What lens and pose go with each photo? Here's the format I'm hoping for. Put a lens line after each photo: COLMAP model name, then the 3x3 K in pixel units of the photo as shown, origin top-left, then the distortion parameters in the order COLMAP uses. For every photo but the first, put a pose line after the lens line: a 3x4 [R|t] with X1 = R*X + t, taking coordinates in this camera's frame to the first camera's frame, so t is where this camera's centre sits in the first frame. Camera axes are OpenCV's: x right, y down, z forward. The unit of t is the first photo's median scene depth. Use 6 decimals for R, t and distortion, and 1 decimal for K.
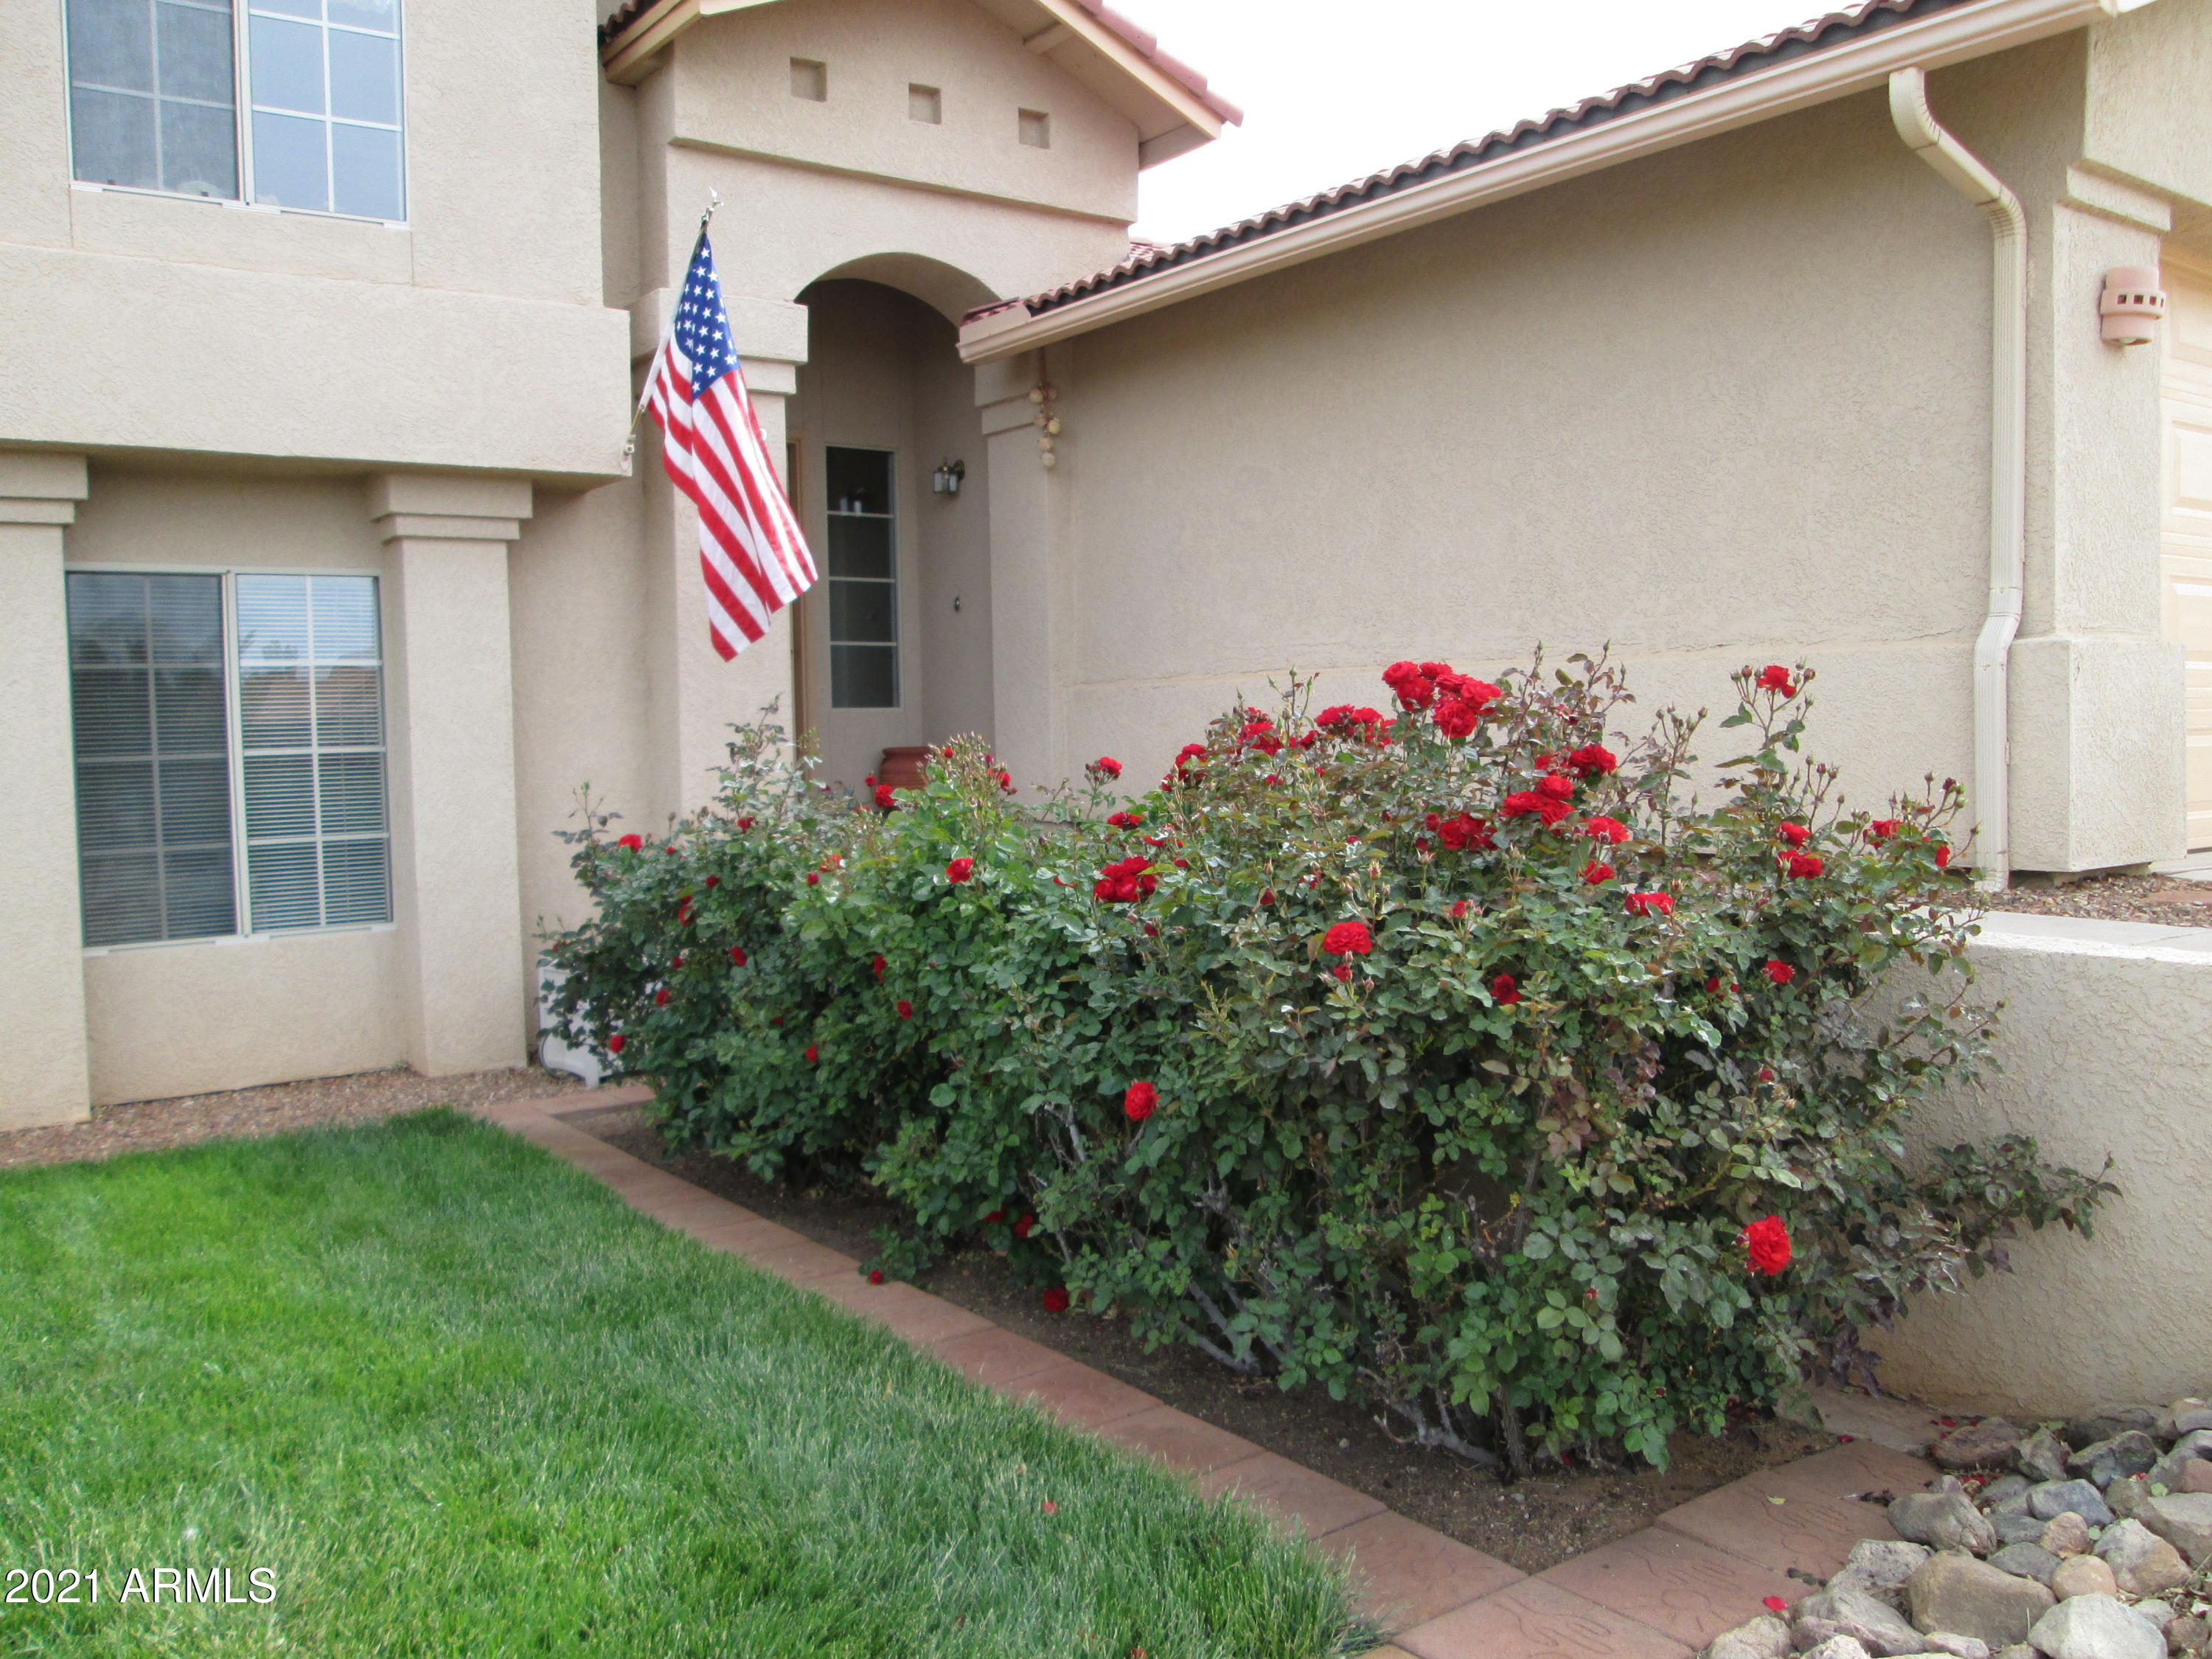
lens RADIAL K [[1808.2, 0, 1105.3], [0, 1808.2, 823.9], [0, 0, 1]] dist [-0.043161, 0.000308]
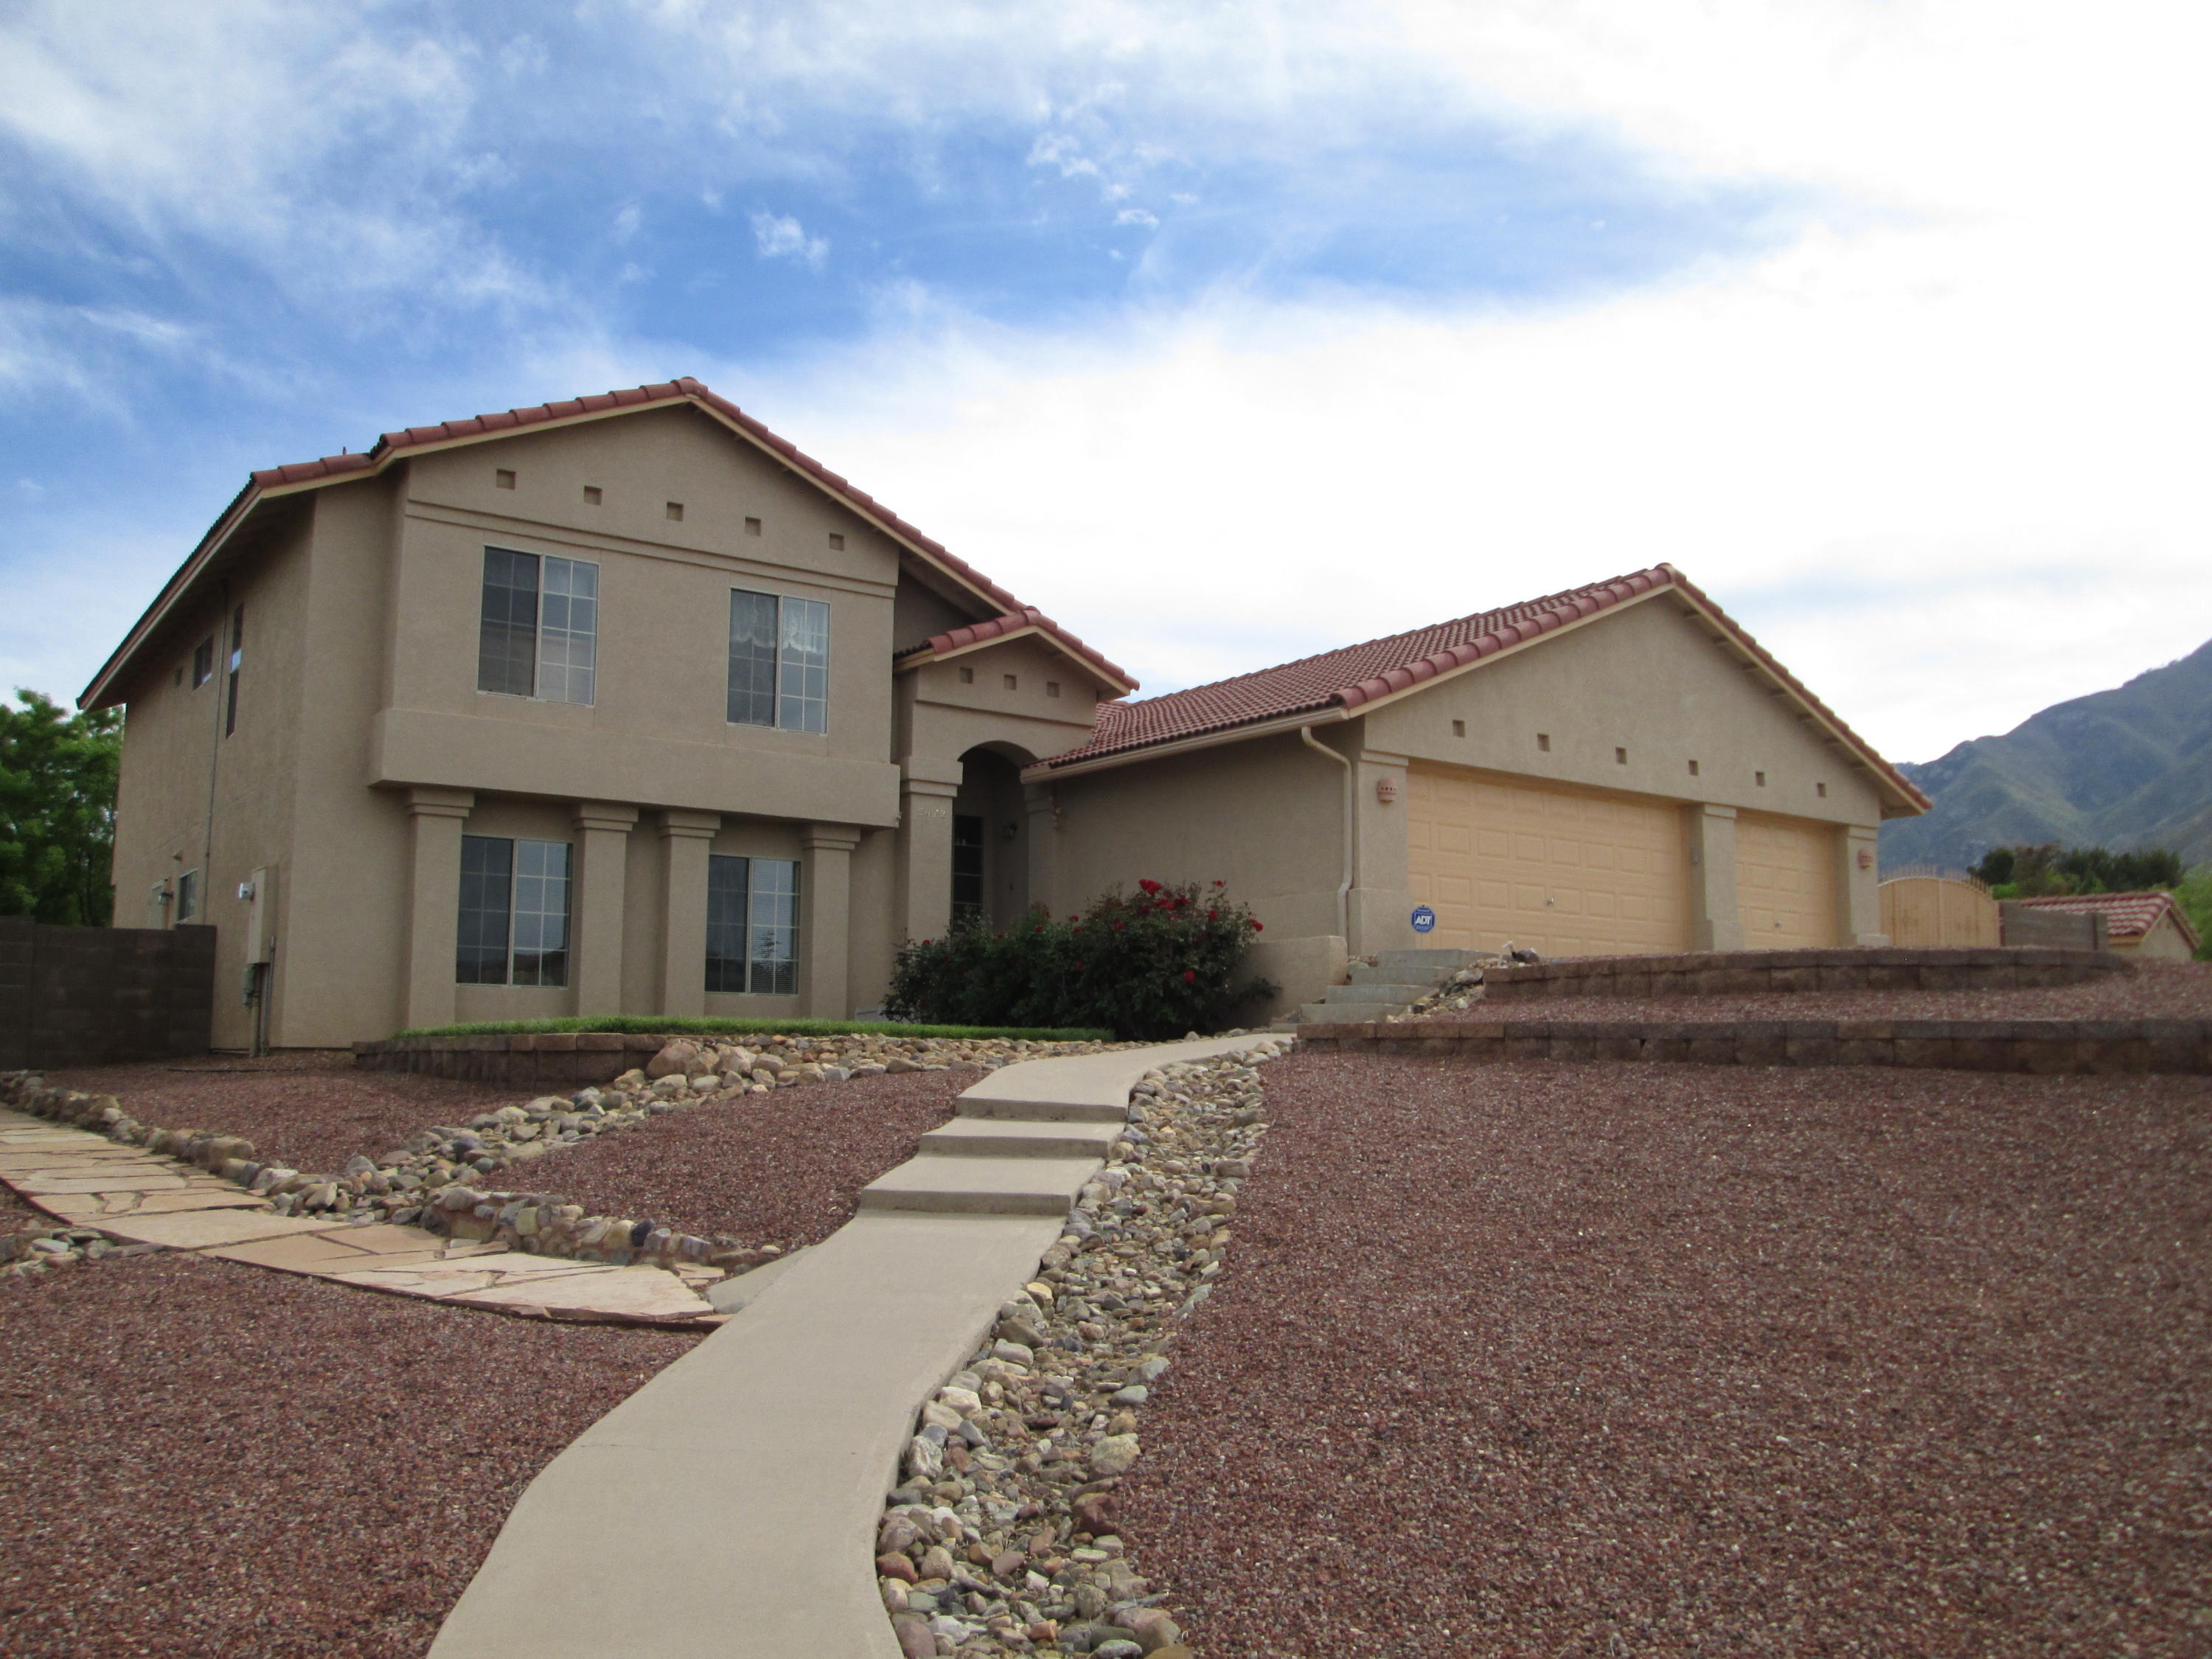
lens RADIAL K [[1808.2, 0, 1104.6], [0, 1808.2, 830.2], [0, 0, 1]] dist [-0.043161, 0.000308]
pose [[0.999556, 0.027986, 0.010220, 0.012088], [-0.025646, 0.982794, -0.182915, 0.290067], [-0.015163, 0.182572, 0.983076, -1.619531]]
